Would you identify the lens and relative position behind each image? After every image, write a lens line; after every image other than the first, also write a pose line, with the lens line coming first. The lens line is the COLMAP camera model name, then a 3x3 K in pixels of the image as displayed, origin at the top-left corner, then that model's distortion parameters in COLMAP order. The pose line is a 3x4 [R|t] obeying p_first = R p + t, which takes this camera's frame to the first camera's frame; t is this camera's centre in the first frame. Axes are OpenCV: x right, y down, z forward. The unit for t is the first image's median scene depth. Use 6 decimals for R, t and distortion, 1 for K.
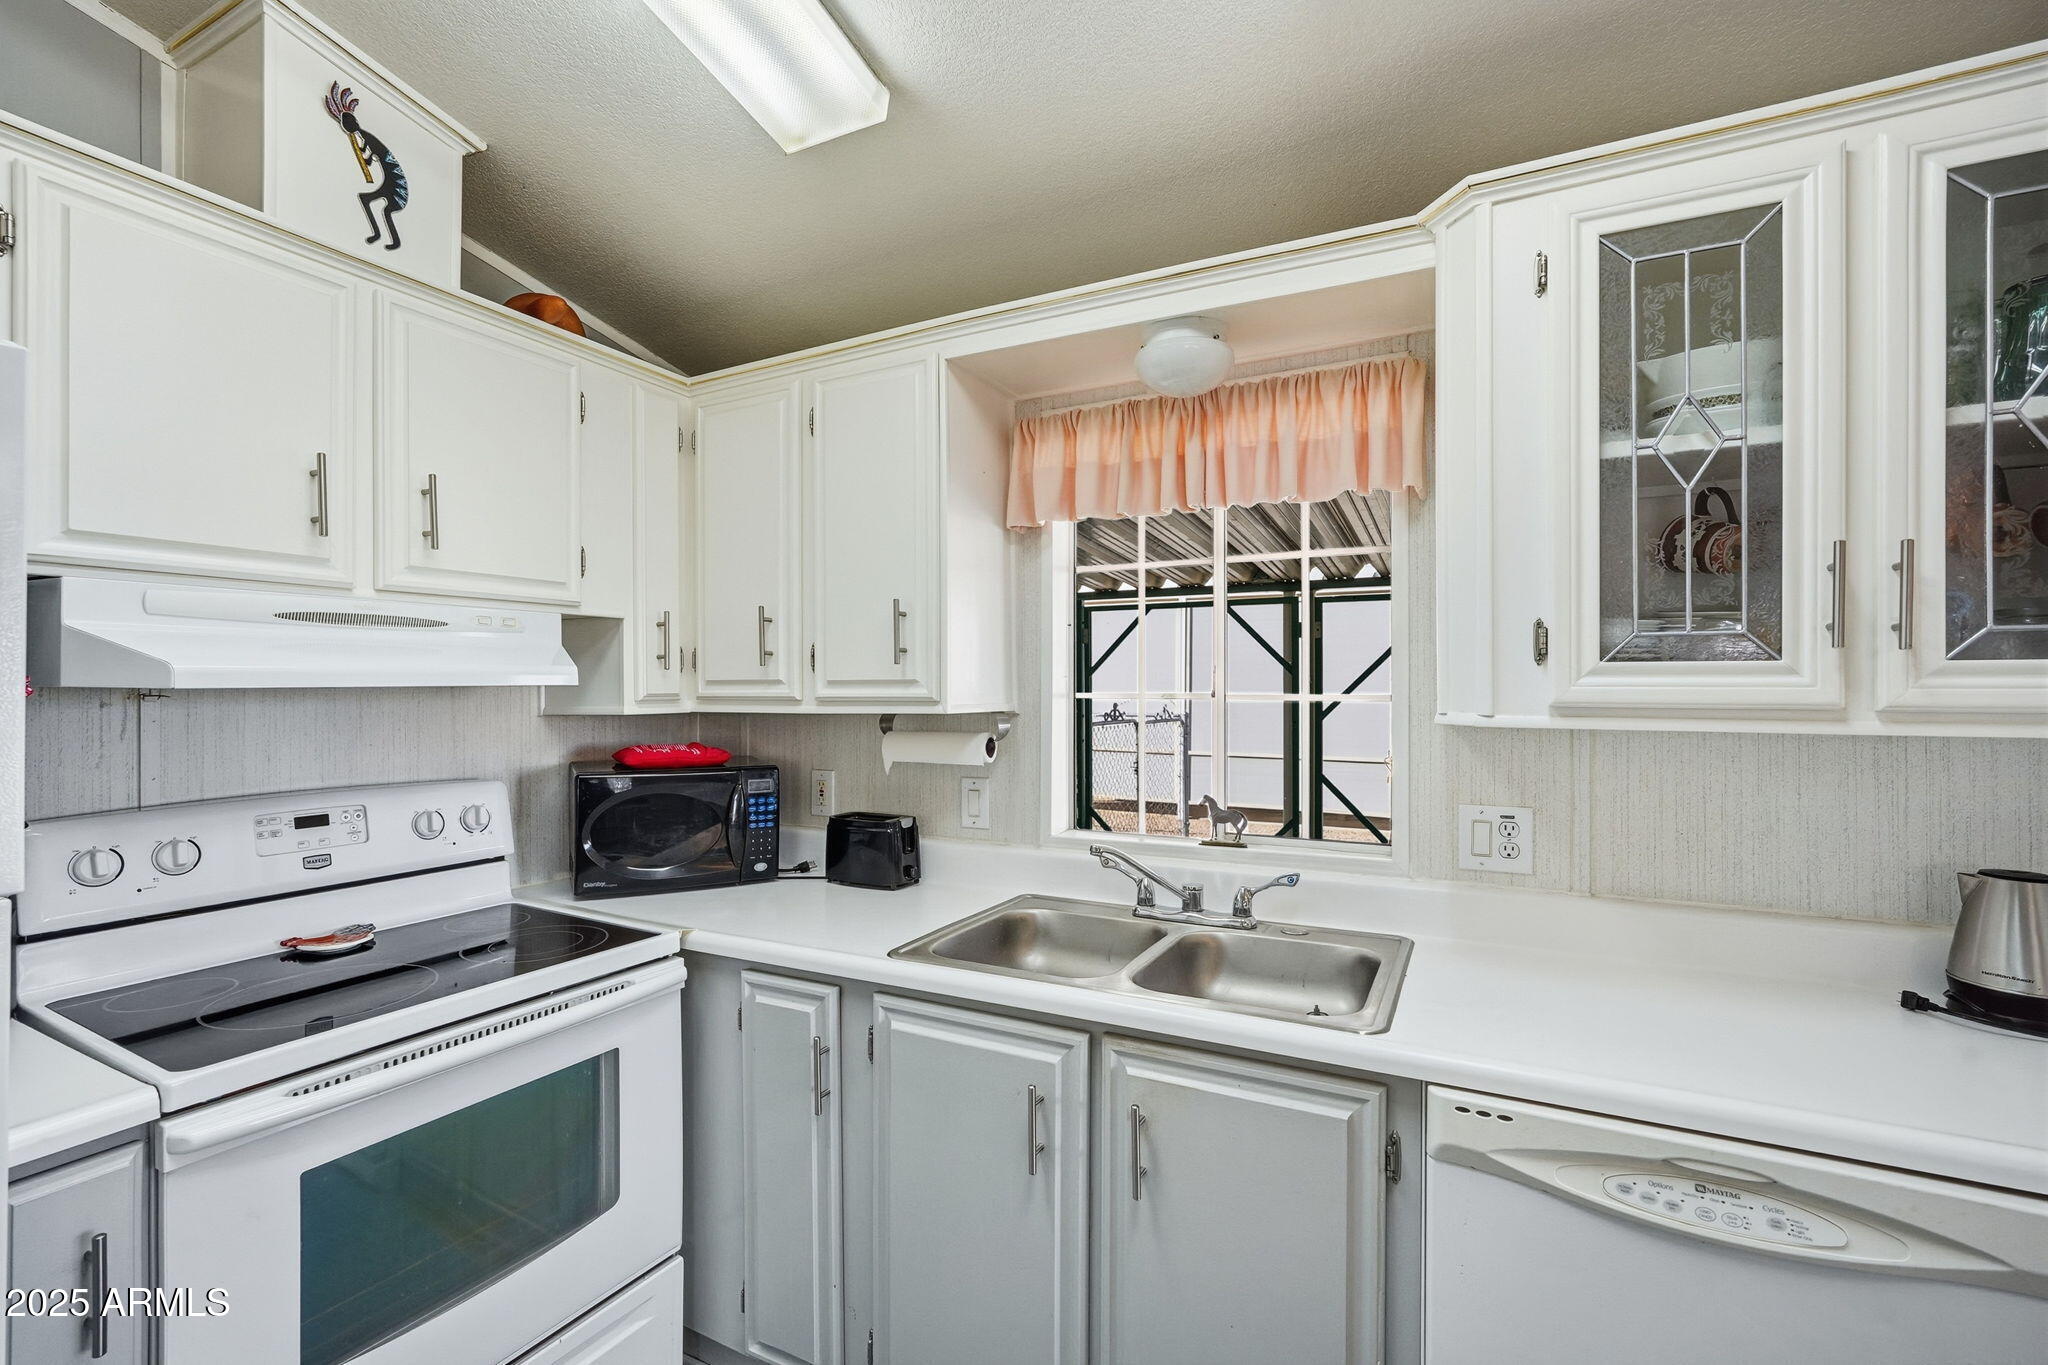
lens RADIAL K [[894.5, 0, 1023.8], [0, 894.5, 687.3], [0, 0, 1]] dist [-0.021843, 0.012084]
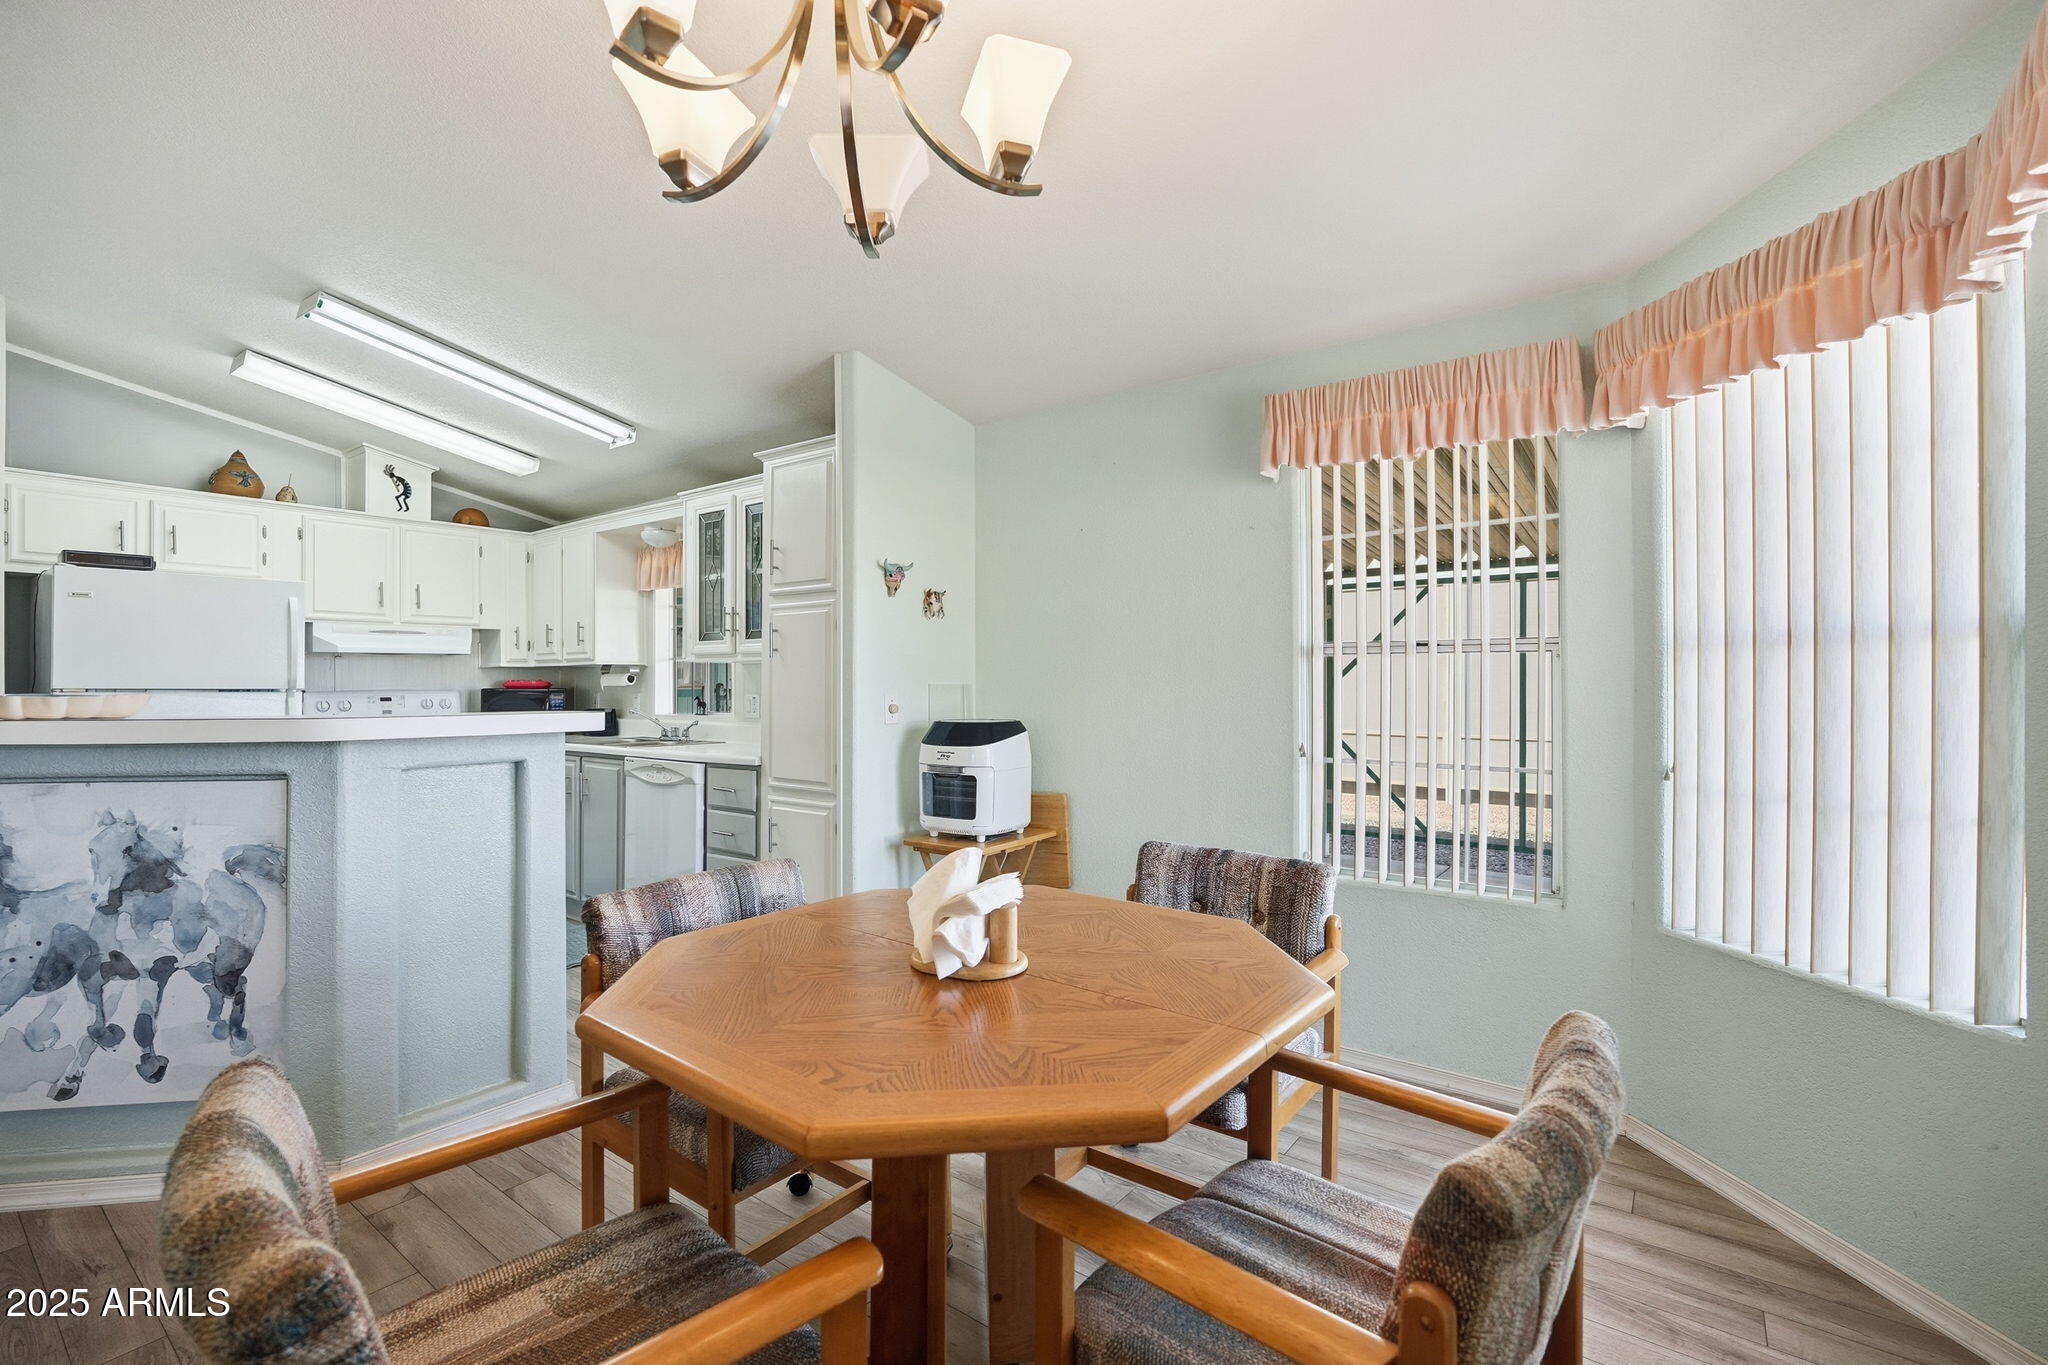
lens RADIAL K [[904.8, 0, 1024.0], [0, 904.8, 682.5], [0, 0, 1]] dist [-0.021634, 0.012734]
pose [[0.985151, -0.002420, -0.171674, 1.812126], [0.002231, 0.999997, -0.001295, 0.100842], [0.171676, 0.000892, 0.985153, -1.594352]]
